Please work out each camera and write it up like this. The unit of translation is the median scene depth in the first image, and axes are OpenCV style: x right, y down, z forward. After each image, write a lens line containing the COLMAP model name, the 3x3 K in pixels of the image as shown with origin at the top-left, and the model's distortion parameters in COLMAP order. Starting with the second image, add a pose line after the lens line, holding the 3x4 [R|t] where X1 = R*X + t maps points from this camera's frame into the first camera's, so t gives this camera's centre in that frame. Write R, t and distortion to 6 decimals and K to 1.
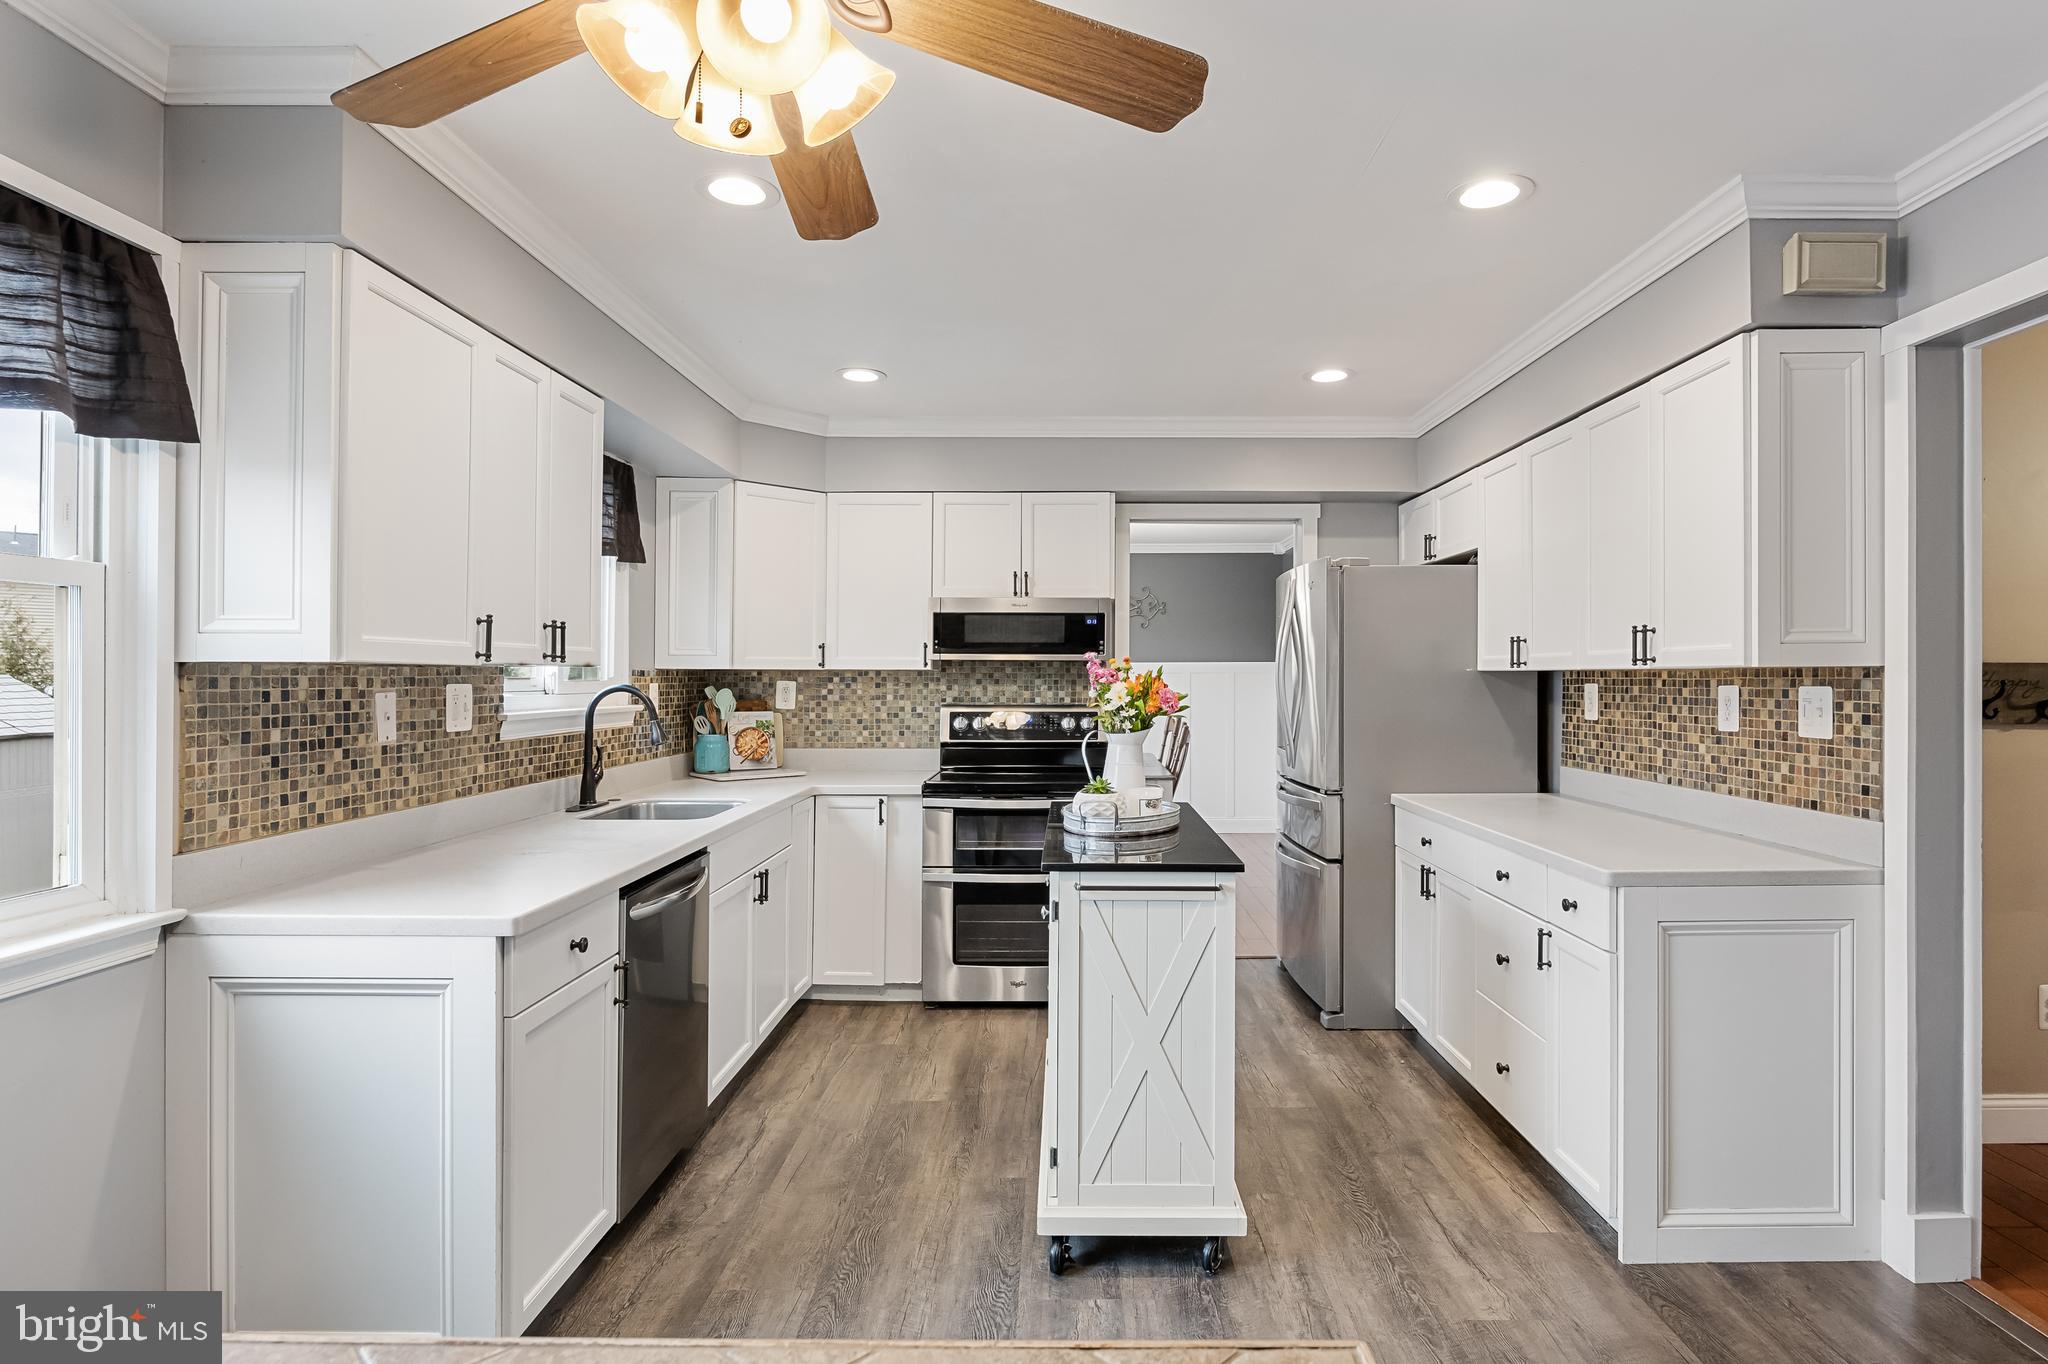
lens RADIAL K [[1032.2, 0, 1052.5], [0, 1032.2, 662.2], [0, 0, 1]] dist [-0.002831, 0.000329]
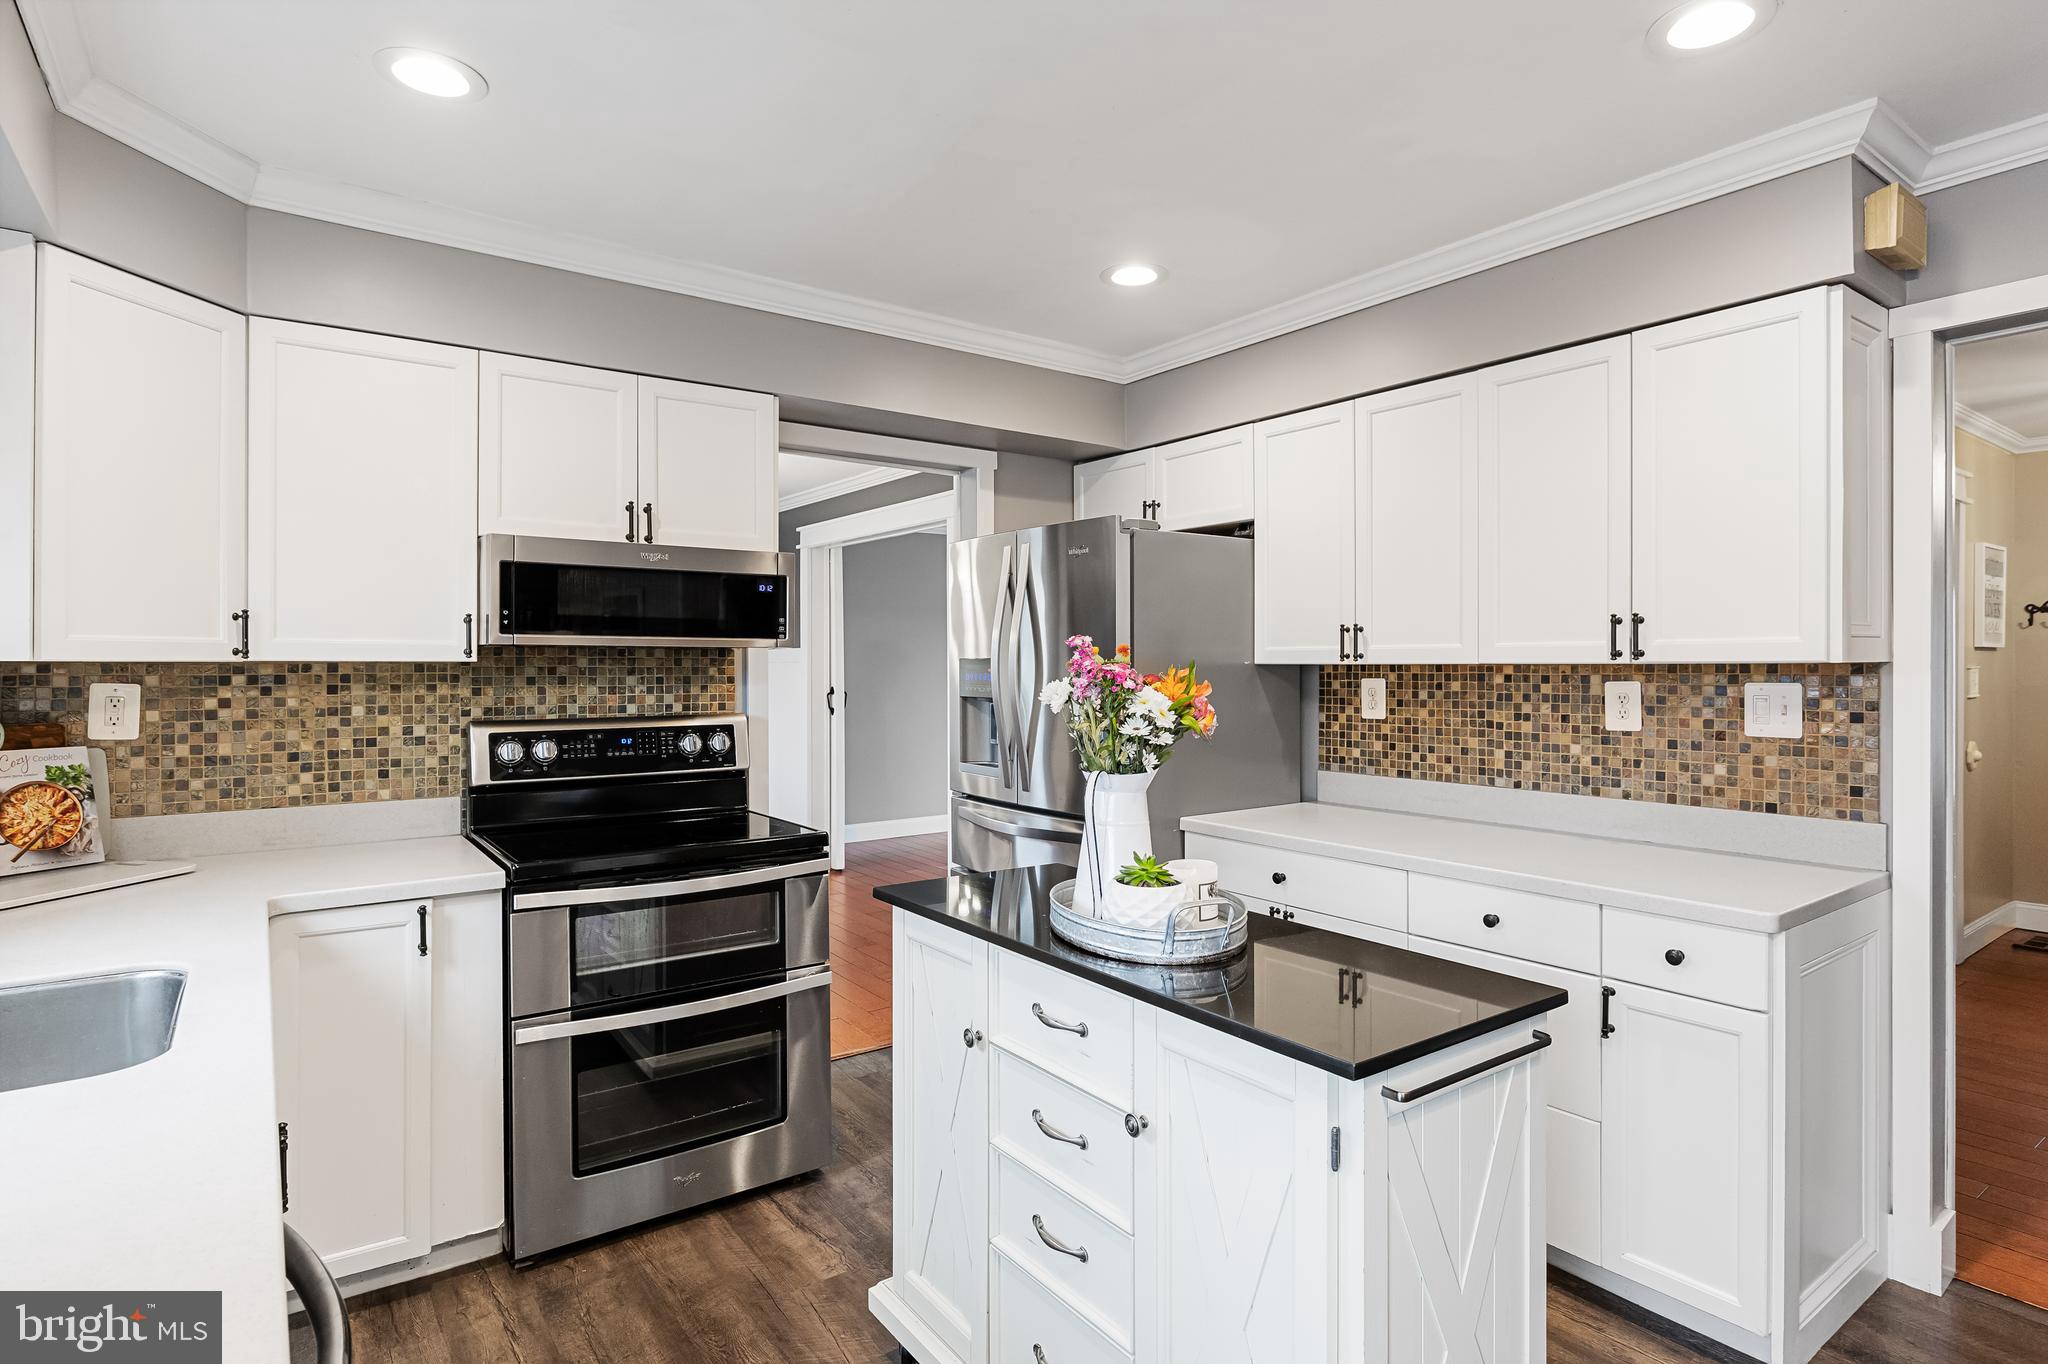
lens RADIAL K [[1061.1, 0, 1024.4], [0, 1061.1, 667.0], [0, 0, 1]] dist [-0.005937, -0.000915]
pose [[0.806391, -0.002824, 0.591377, -0.258094], [-0.006832, 0.999877, 0.014091, -0.000164], [-0.591344, -0.015403, 0.806272, 0.412389]]
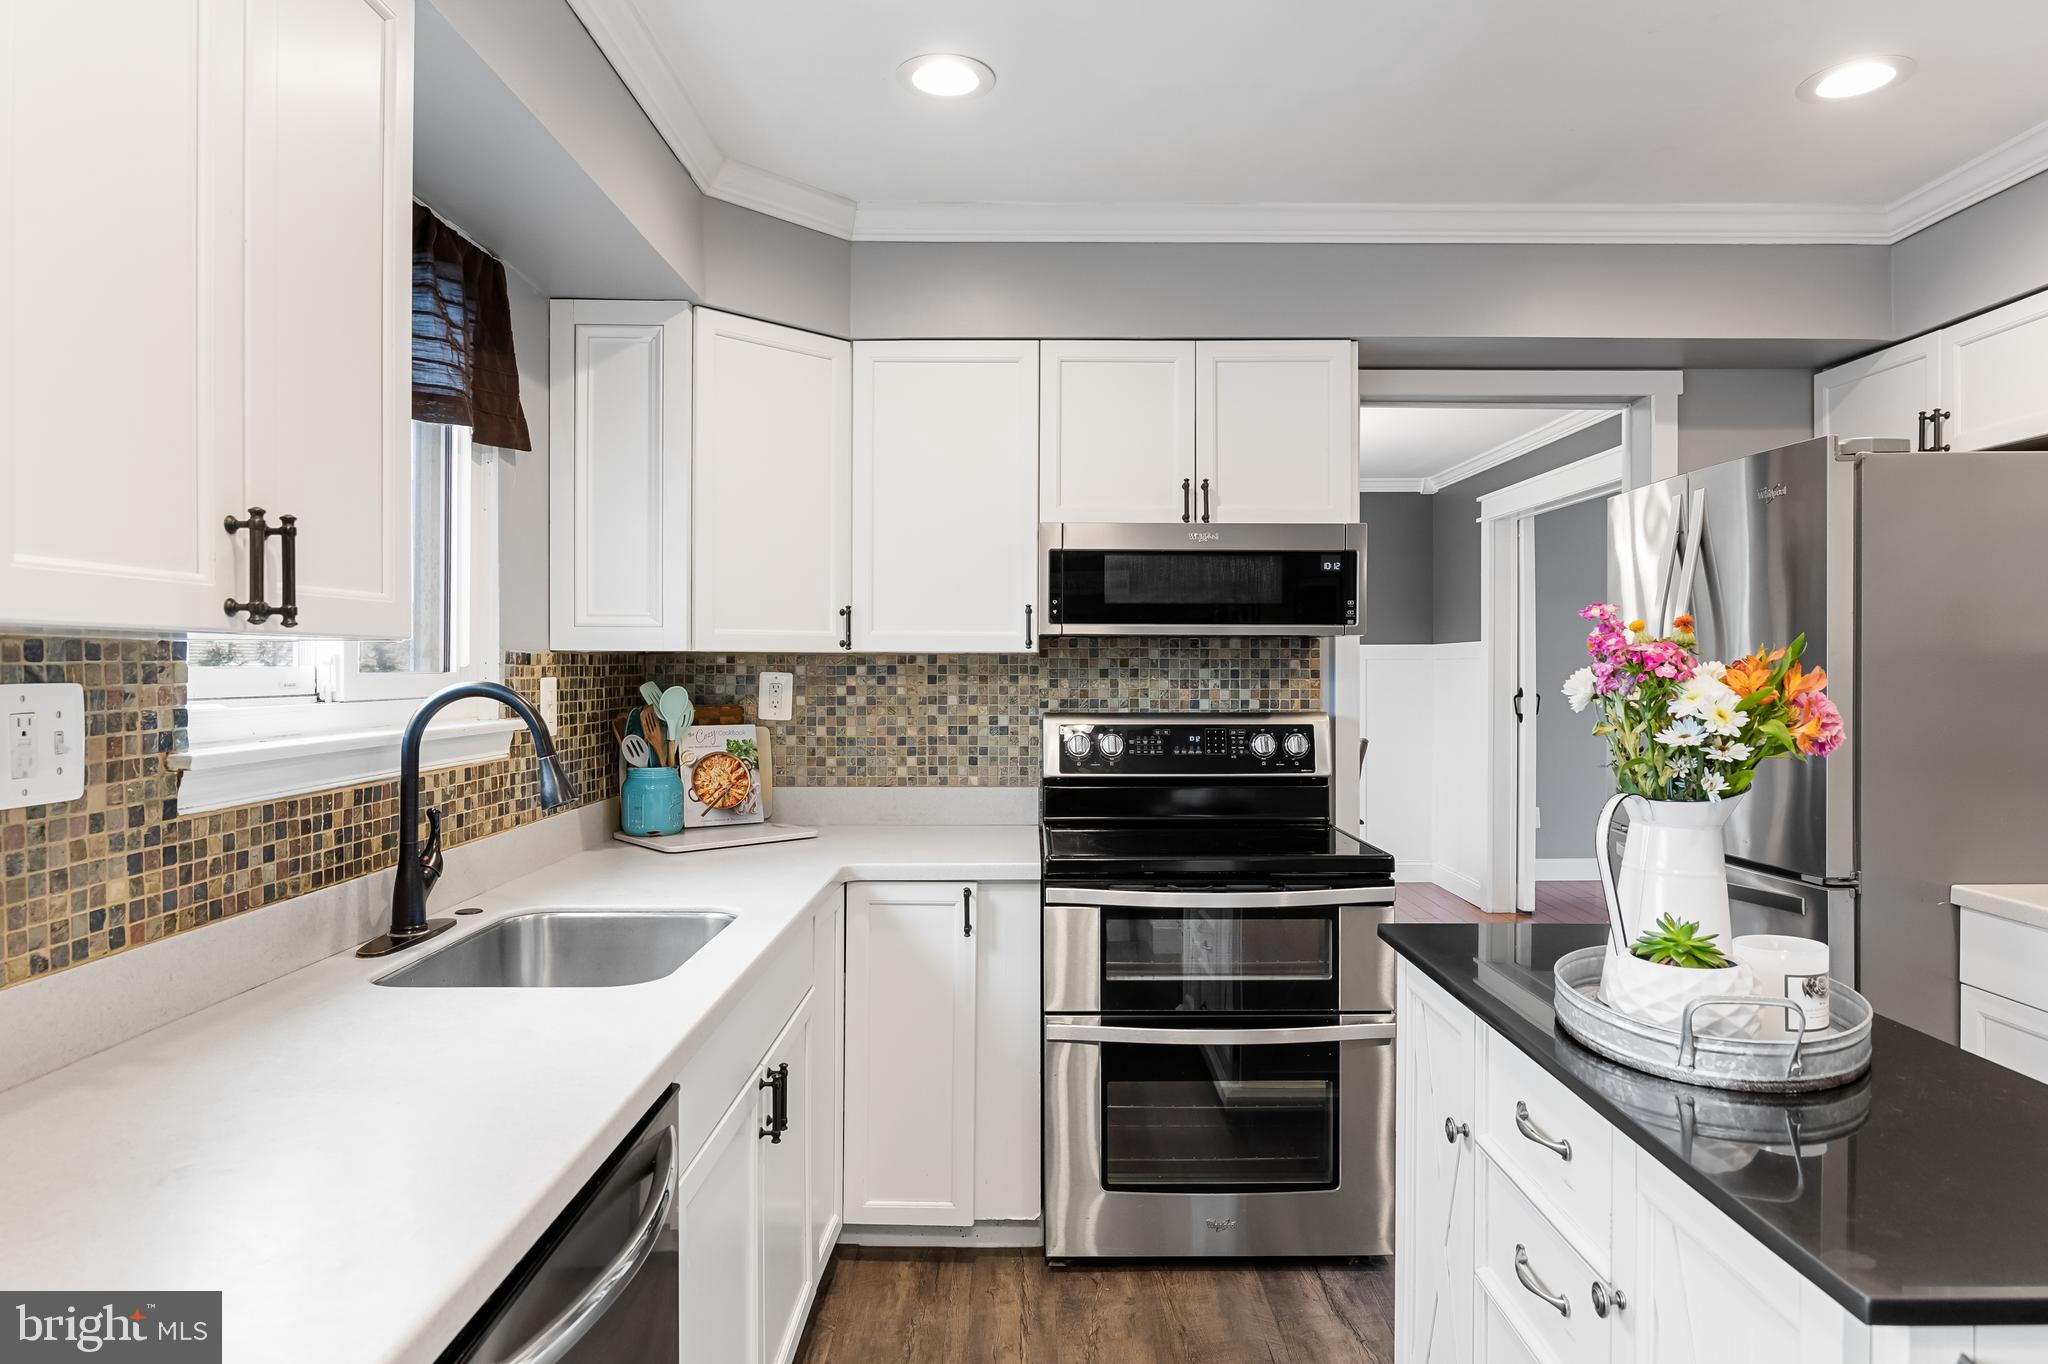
lens RADIAL K [[1196.2, 0, 1031.6], [0, 1196.2, 674.0], [0, 0, 1]] dist [-0.008925, 0.000110]
pose [[0.999963, -0.001240, 0.008459, -0.148723], [0.001062, 0.999777, 0.021075, 0.006183], [-0.008483, -0.021065, 0.999742, 0.399912]]
